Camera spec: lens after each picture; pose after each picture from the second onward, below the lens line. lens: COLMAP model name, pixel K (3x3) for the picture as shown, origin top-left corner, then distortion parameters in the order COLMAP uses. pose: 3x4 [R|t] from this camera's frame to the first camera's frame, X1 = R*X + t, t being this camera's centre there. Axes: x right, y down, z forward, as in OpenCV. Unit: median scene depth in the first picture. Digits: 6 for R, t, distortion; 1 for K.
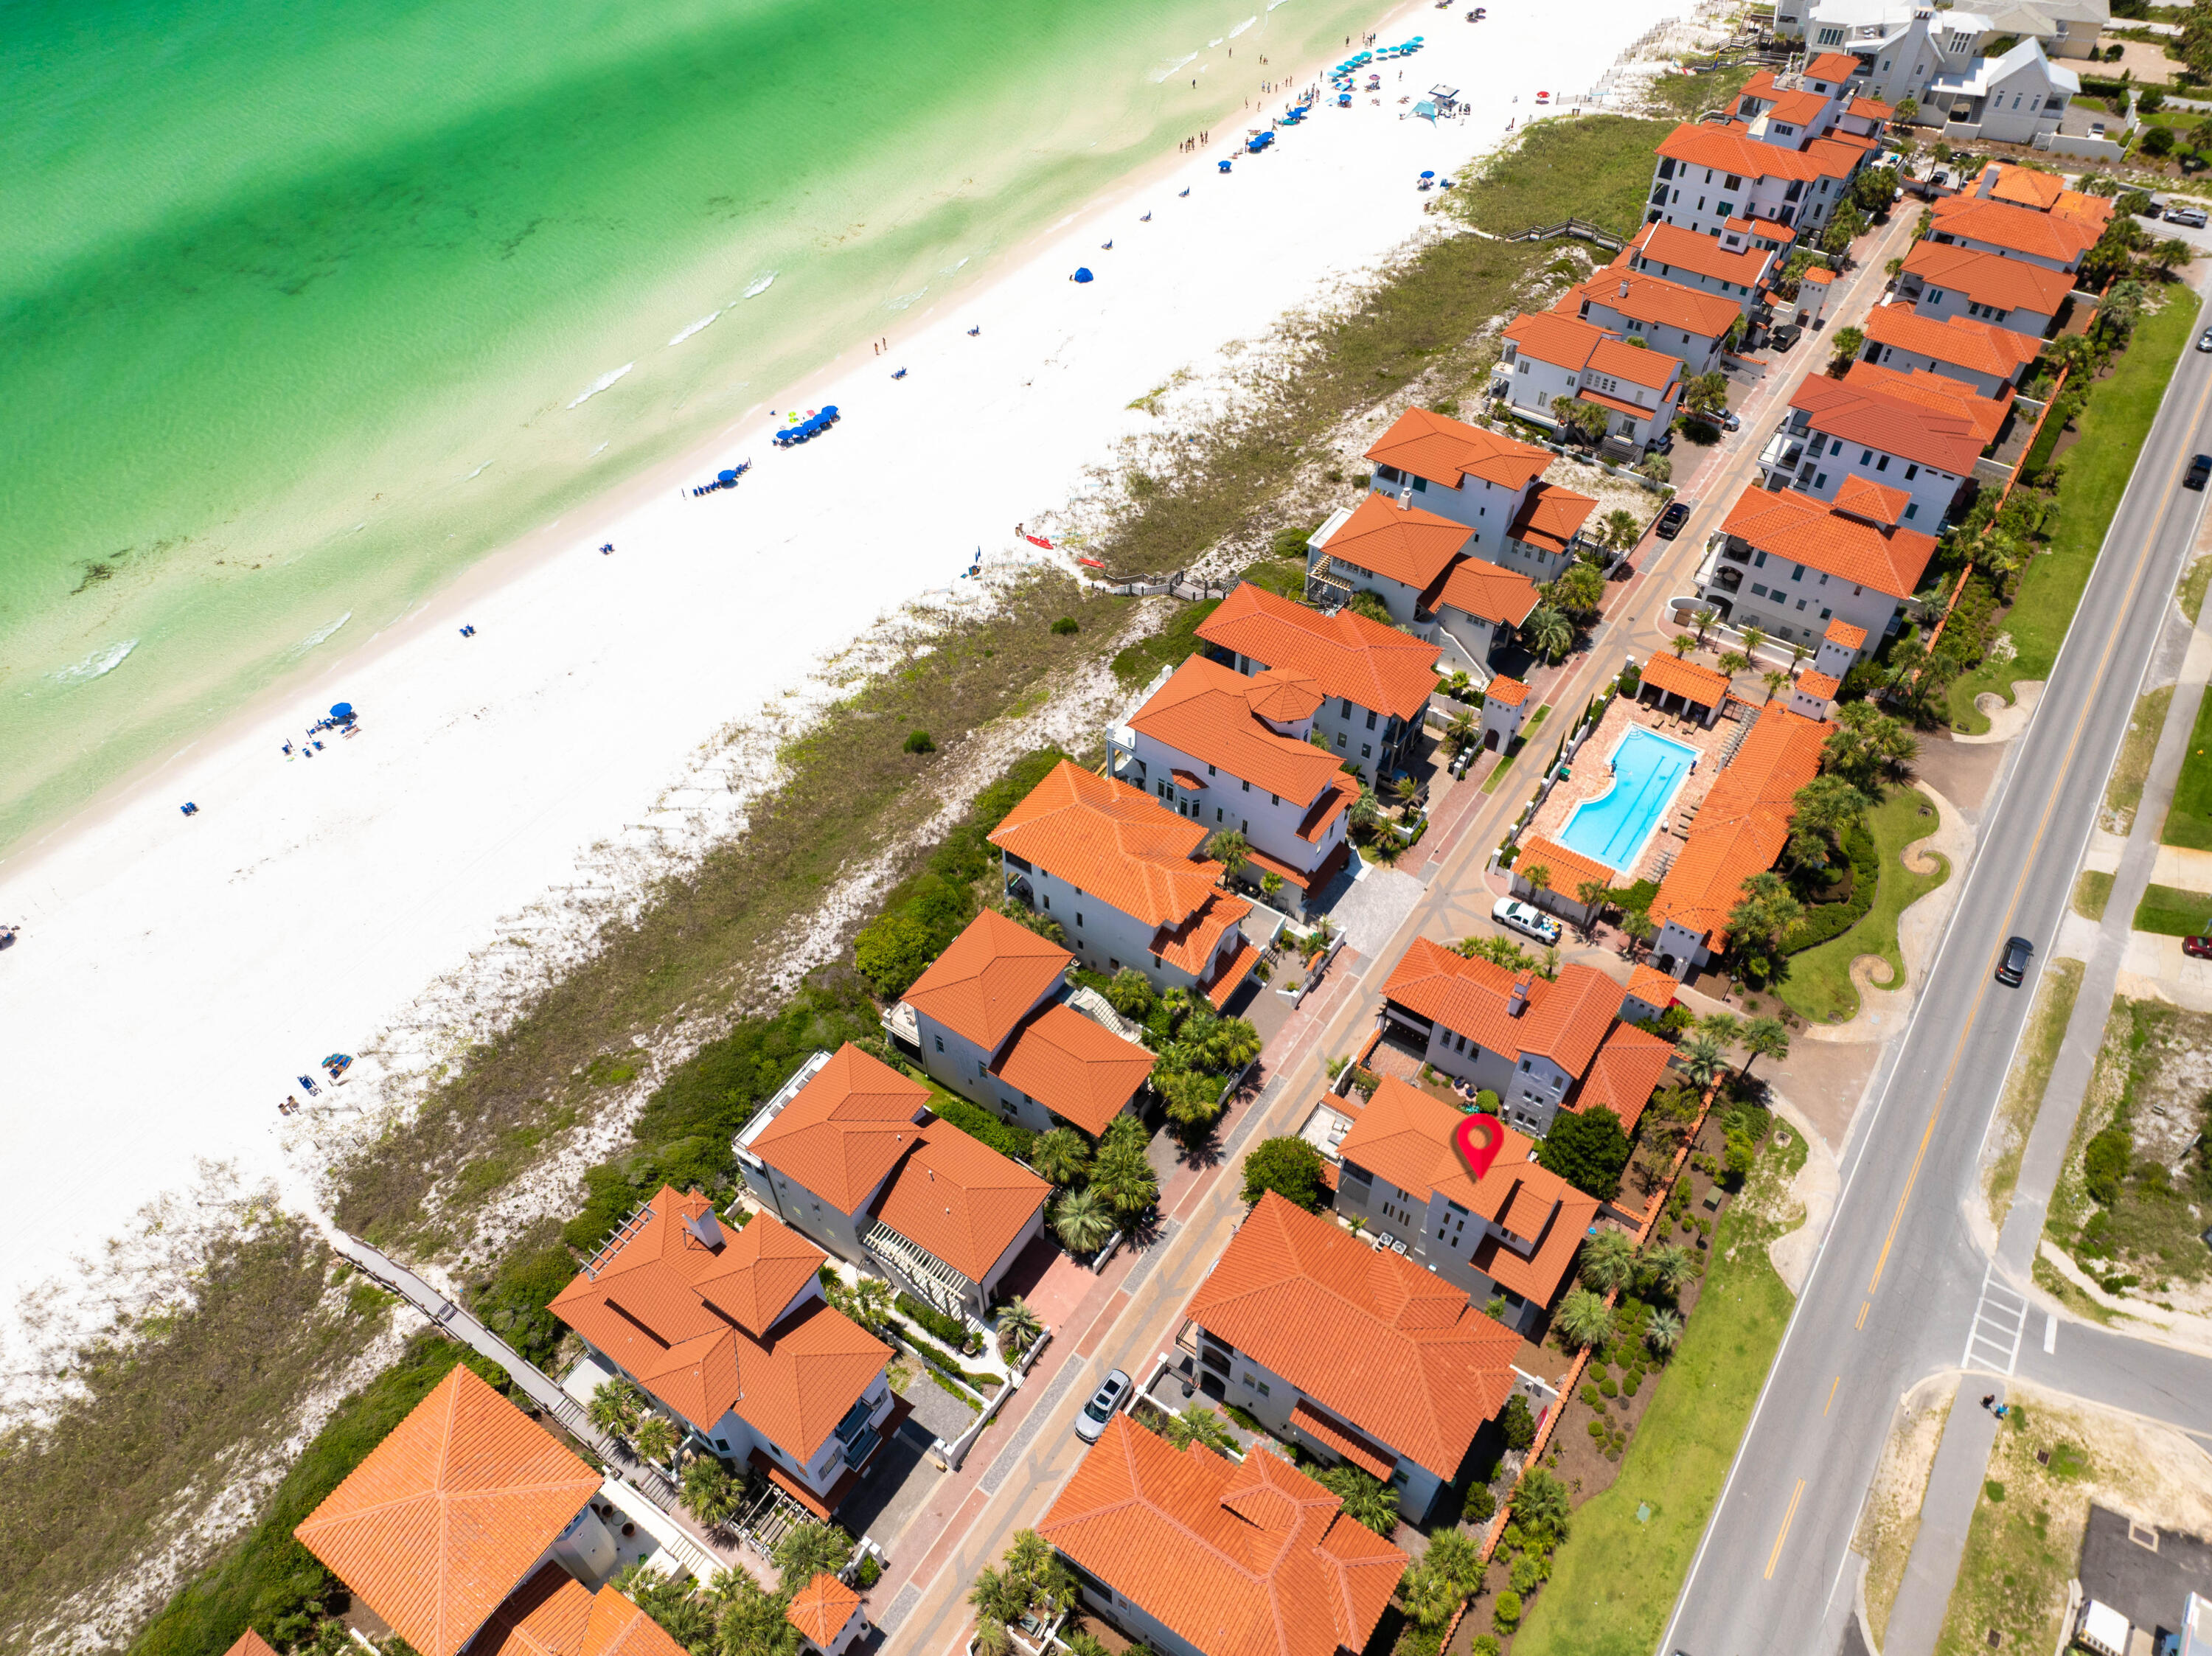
lens RADIAL K [[1546.1, 0, 1108.3], [0, 1546.1, 825.7], [0, 0, 1]] dist [0.006916, -0.005207]
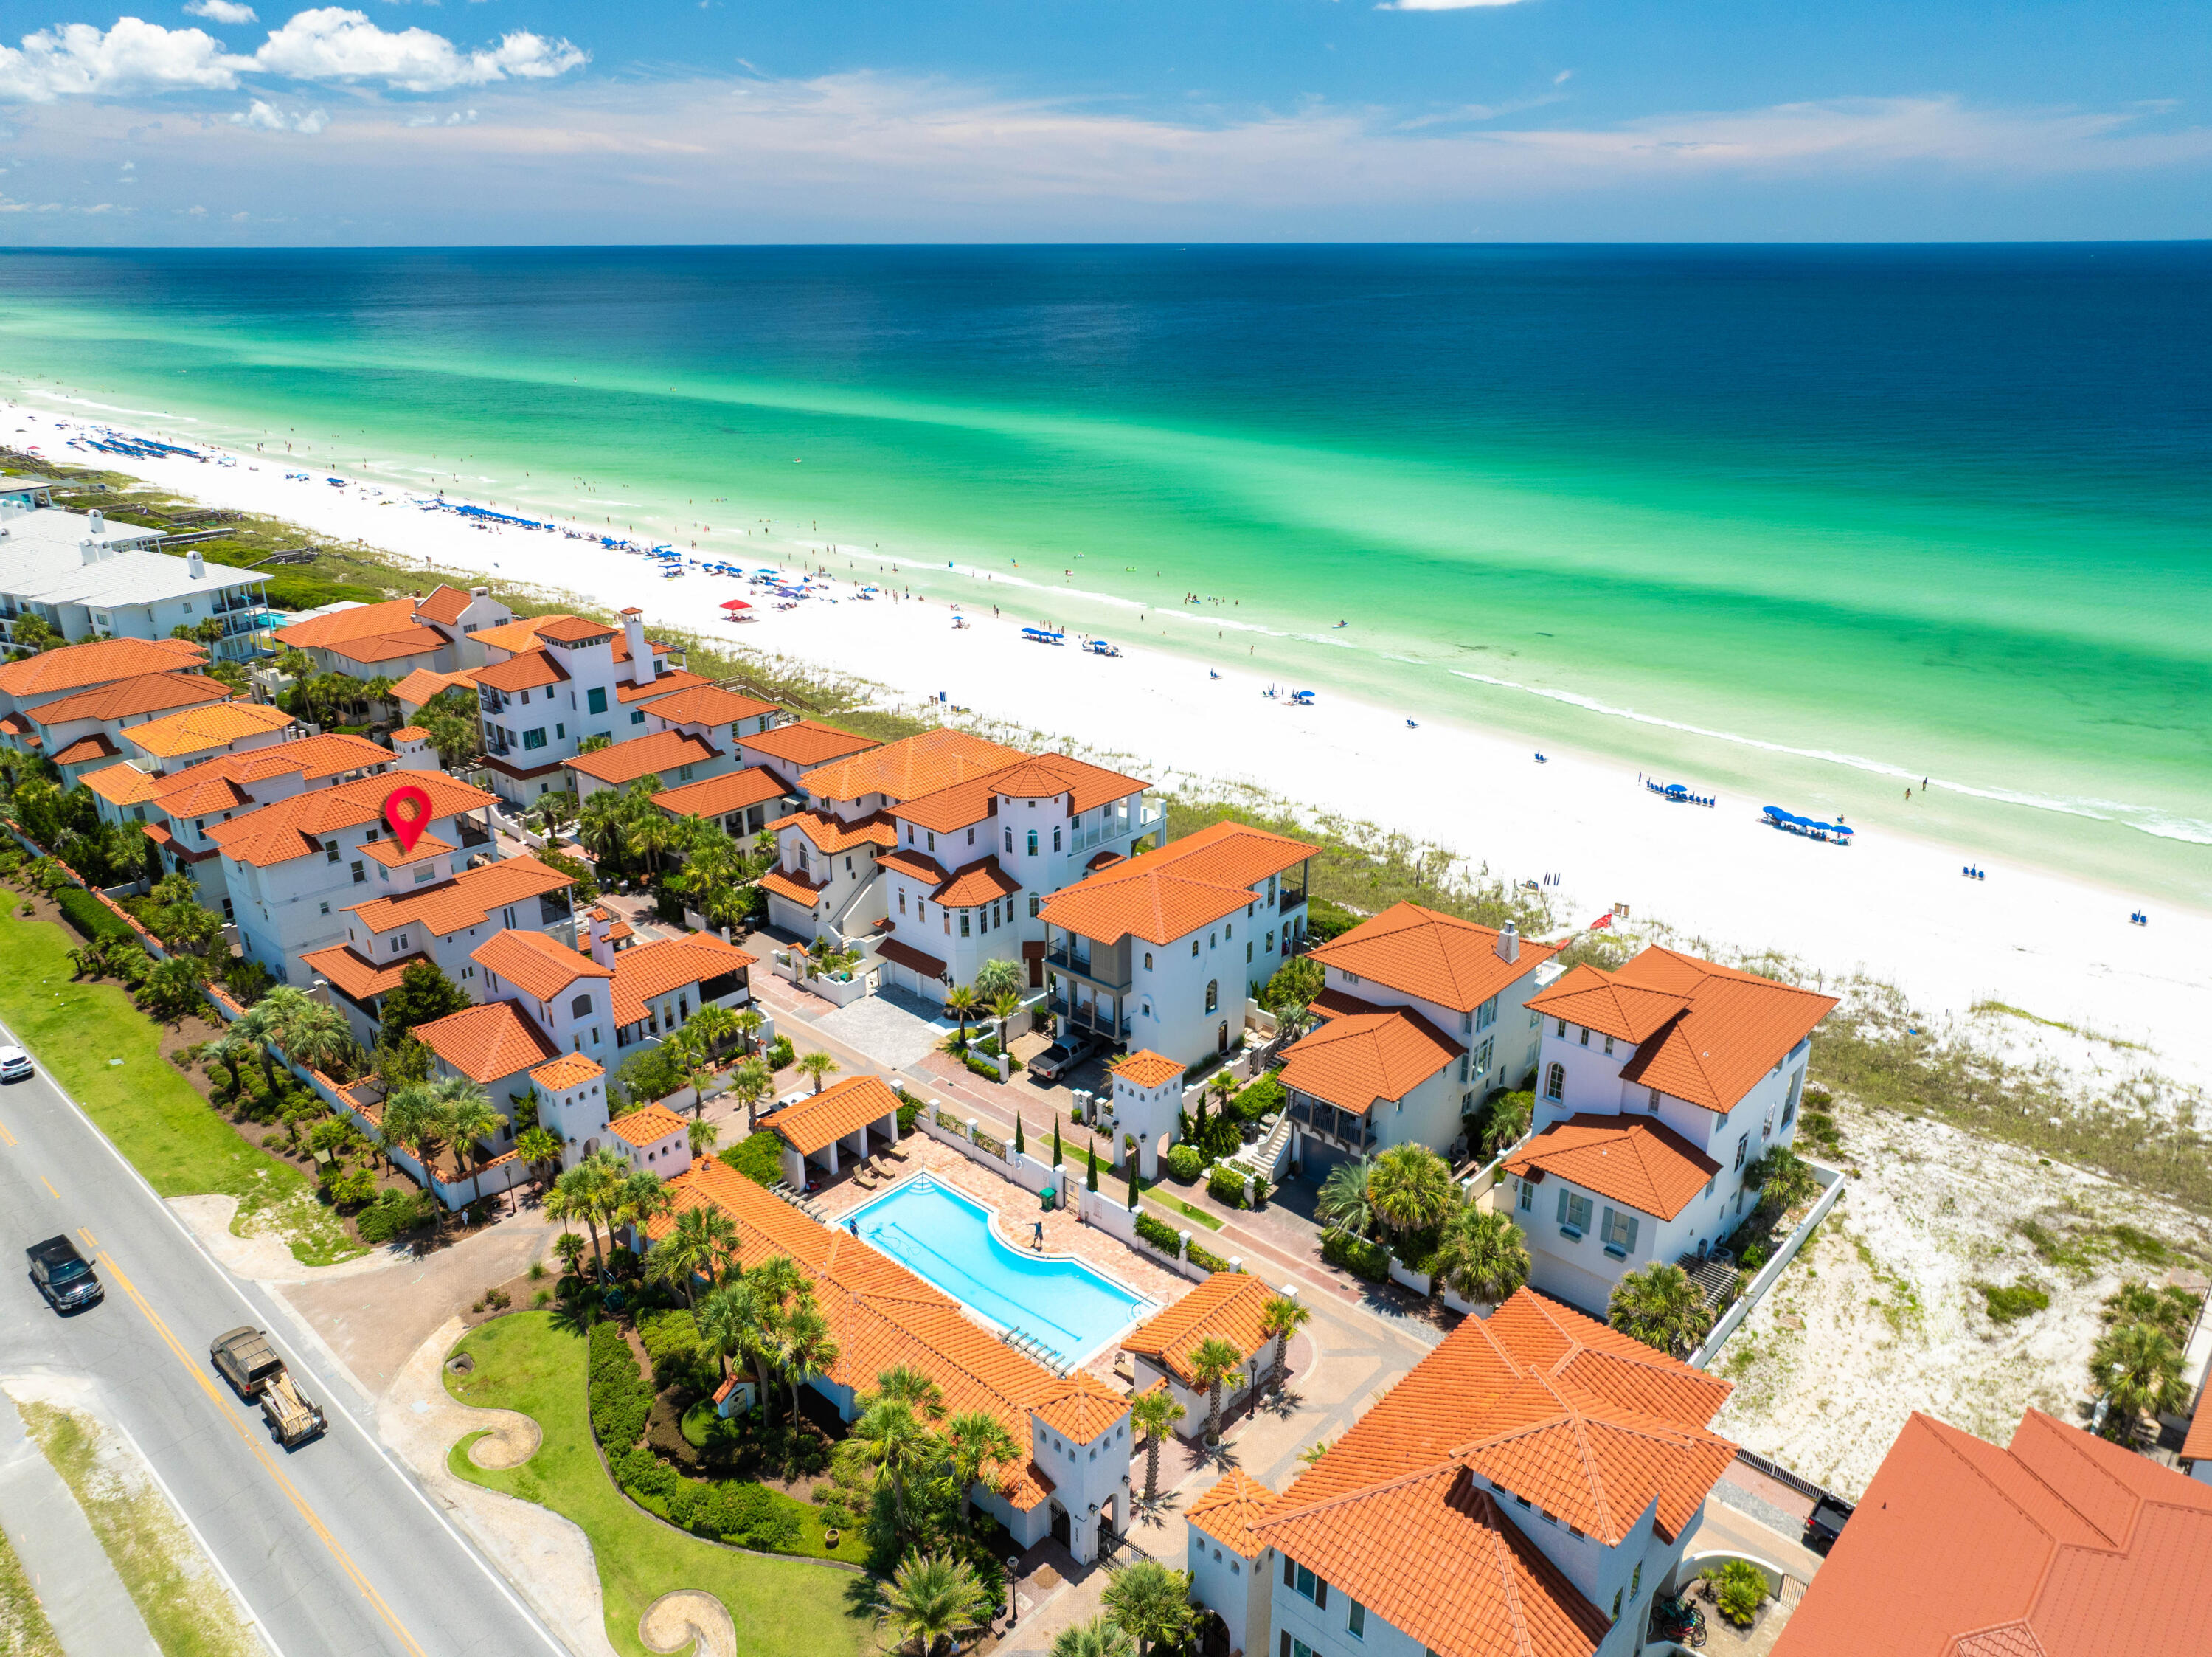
lens RADIAL K [[1541.9, 0, 1109.0], [0, 1541.9, 832.4], [0, 0, 1]] dist [0.009354, -0.017716]
pose [[-0.140428, 0.360067, -0.922297, 0.764325], [-0.730461, 0.591150, 0.342006, -0.330222], [0.668361, 0.721729, 0.180001, 0.754103]]
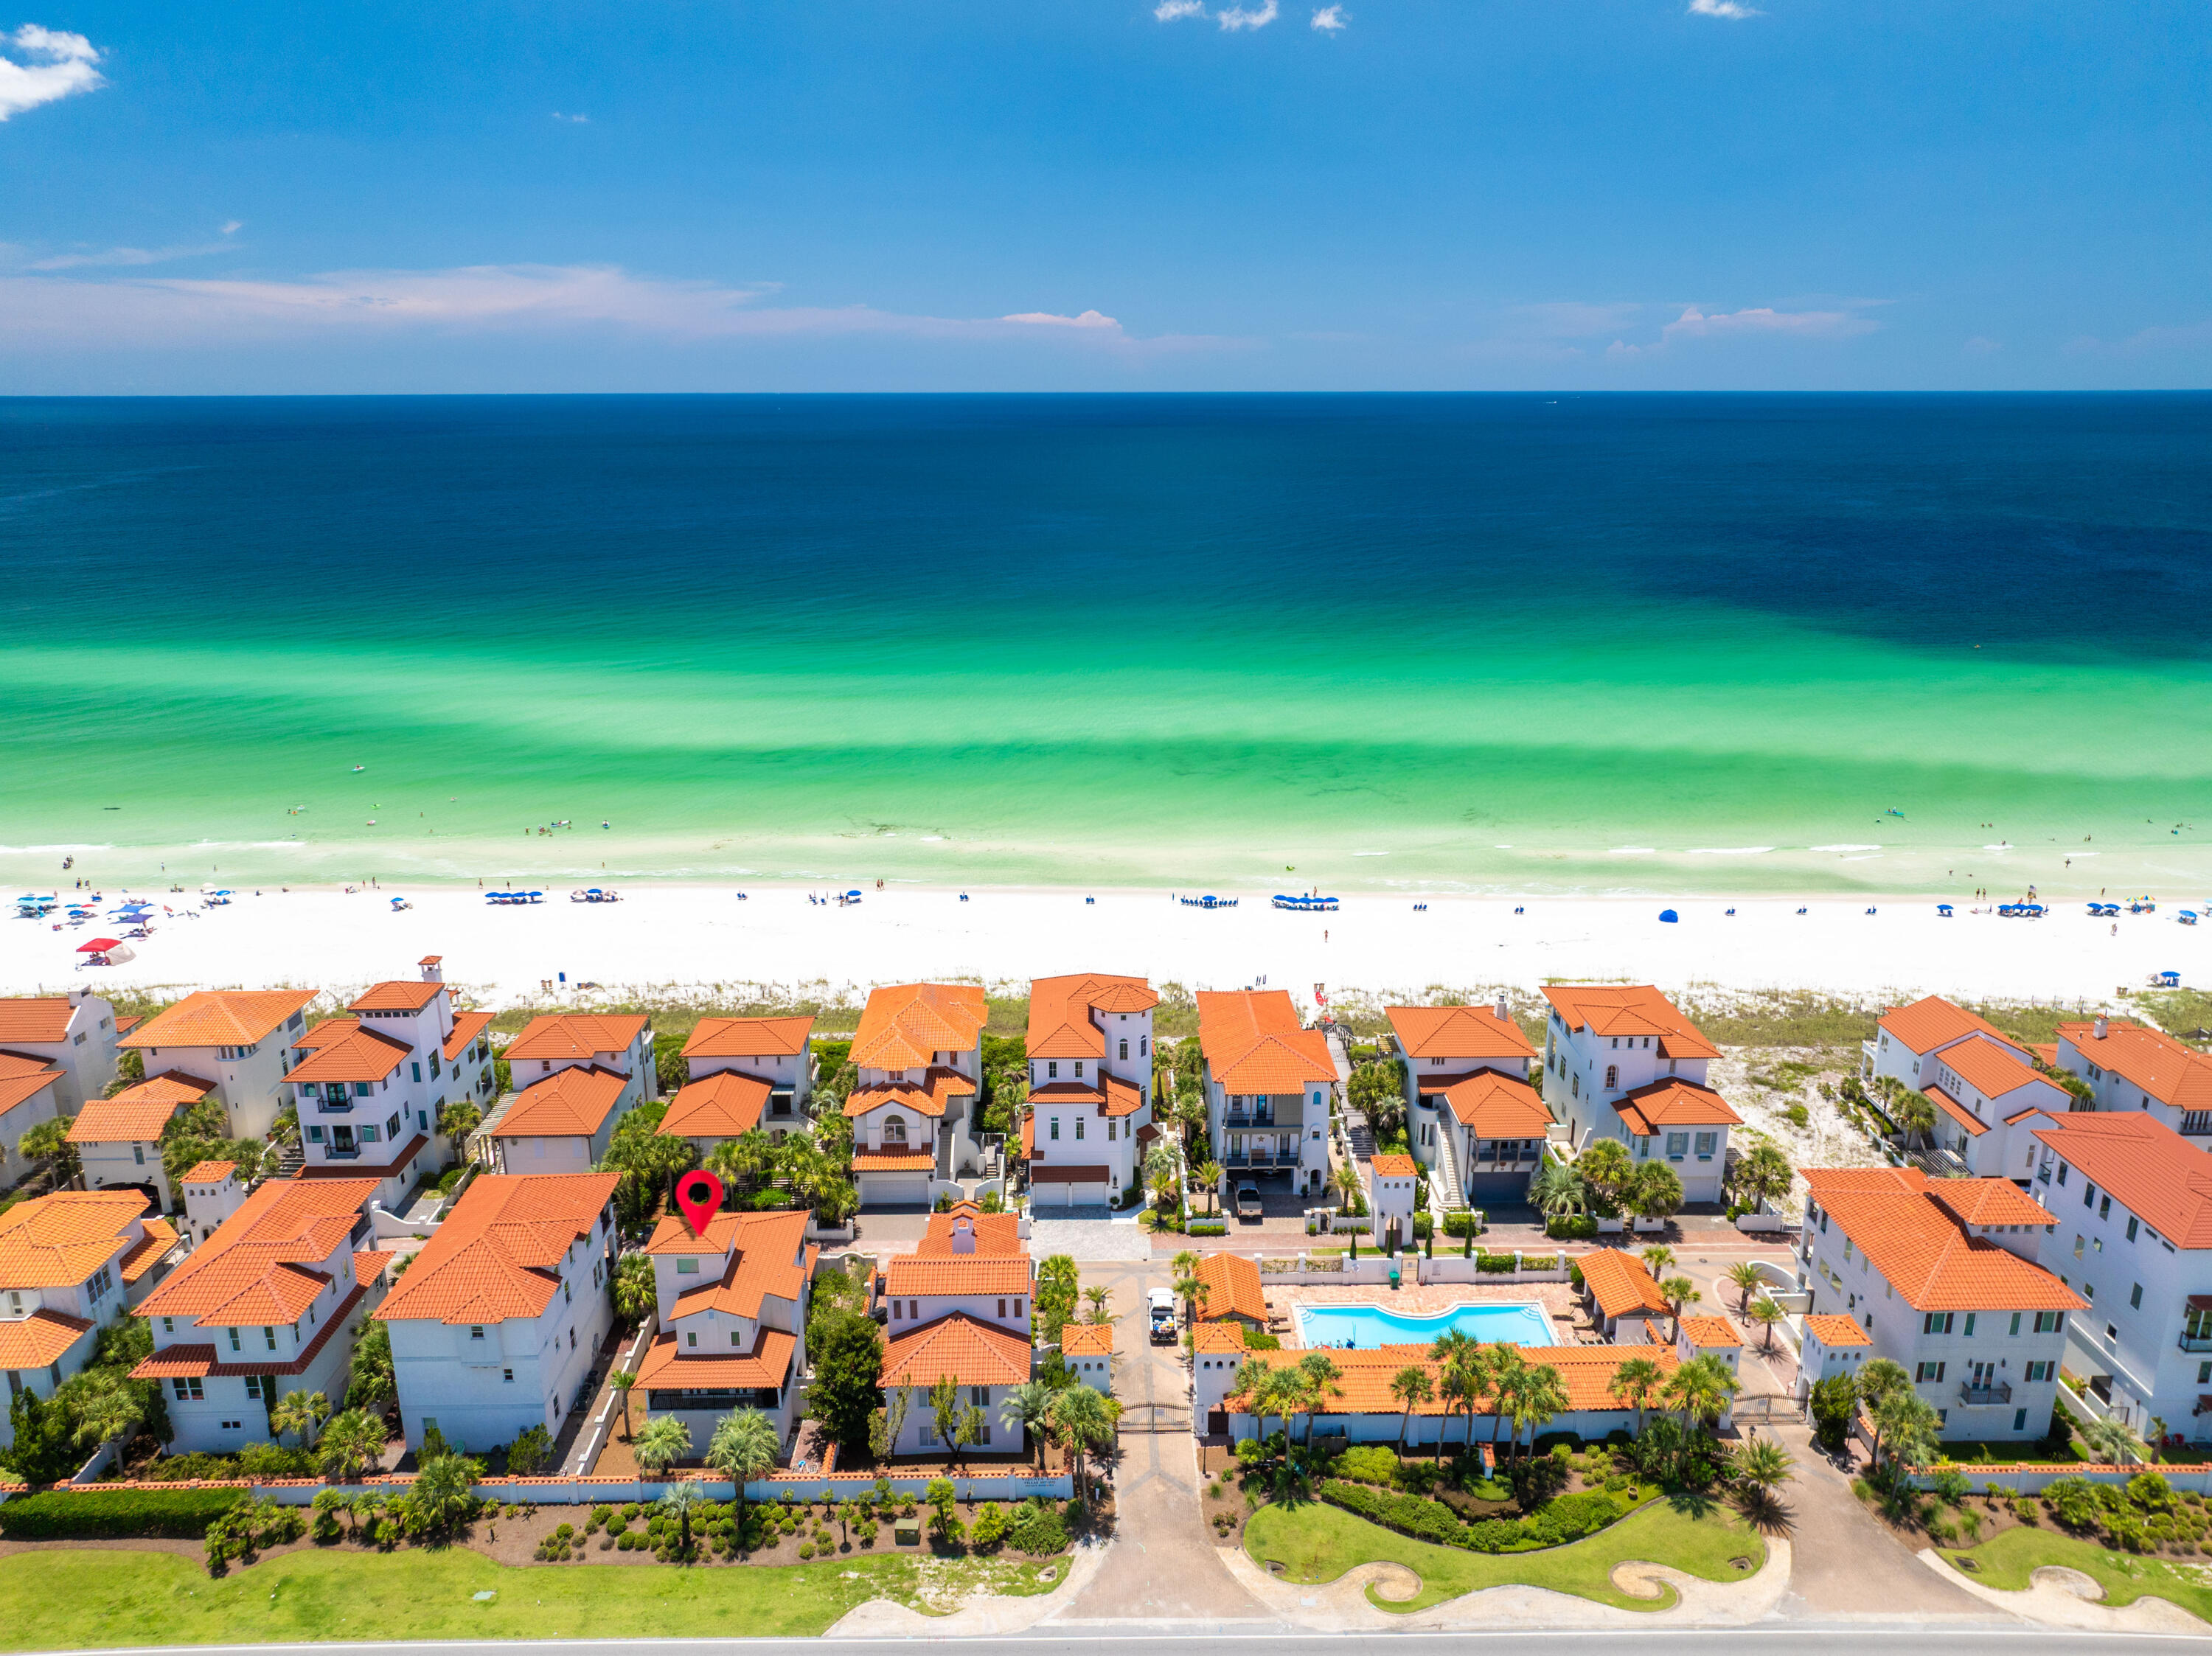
lens RADIAL K [[1540.2, 0, 1108.4], [0, 1540.2, 828.2], [0, 0, 1]] dist [0.003023, -0.001370]
pose [[0.577497, 0.227716, -0.783992, 0.756902], [-0.603362, 0.765954, -0.221967, 0.054191], [0.549956, 0.601216, 0.579731, 0.271024]]
